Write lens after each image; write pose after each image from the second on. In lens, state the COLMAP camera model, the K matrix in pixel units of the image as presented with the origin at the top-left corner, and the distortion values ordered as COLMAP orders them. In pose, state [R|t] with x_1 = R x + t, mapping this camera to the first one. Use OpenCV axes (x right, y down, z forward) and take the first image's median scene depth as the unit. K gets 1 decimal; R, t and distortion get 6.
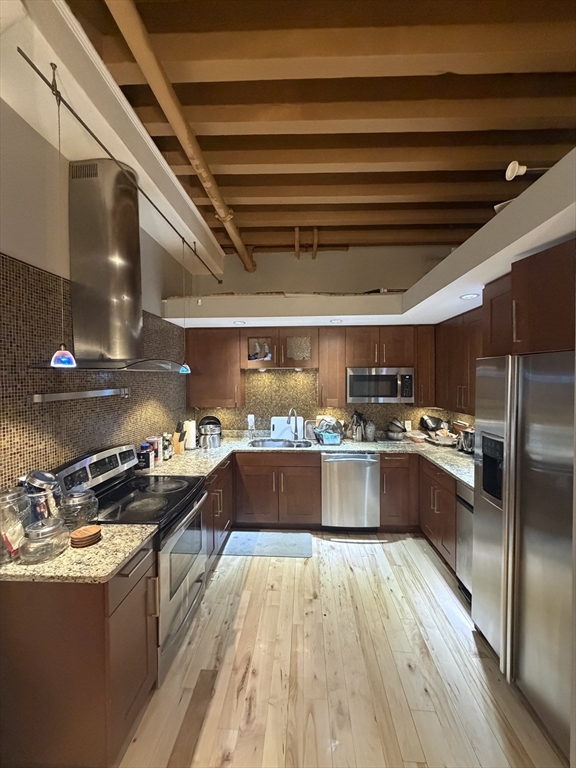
lens RADIAL K [[305.3, 0, 289.7], [0, 305.3, 384.6], [0, 0, 1]] dist [0.001213, 0.000071]
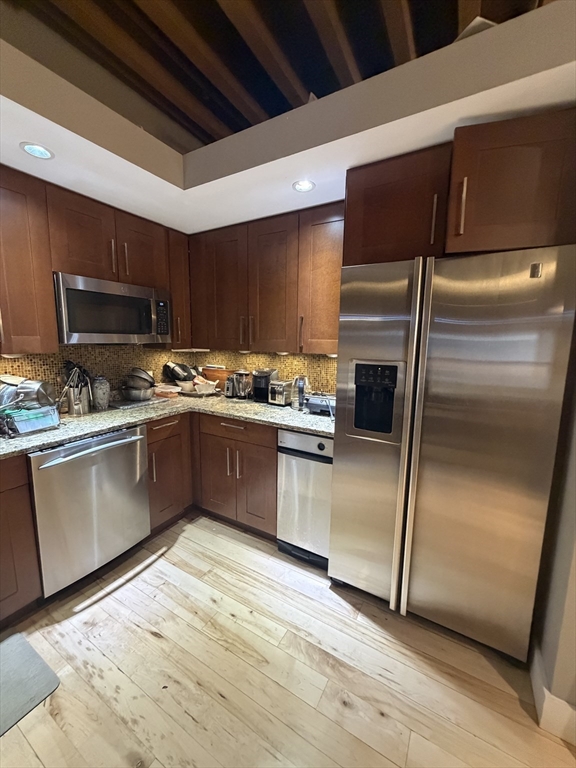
lens RADIAL K [[305.3, 0, 286.0], [0, 305.3, 380.5], [0, 0, 1]] dist [0.001213, 0.000071]
pose [[0.463361, -0.115525, 0.878607, -0.107418], [0.007744, 0.991956, 0.126345, 0.064809], [-0.886136, -0.051739, 0.460528, 0.479863]]
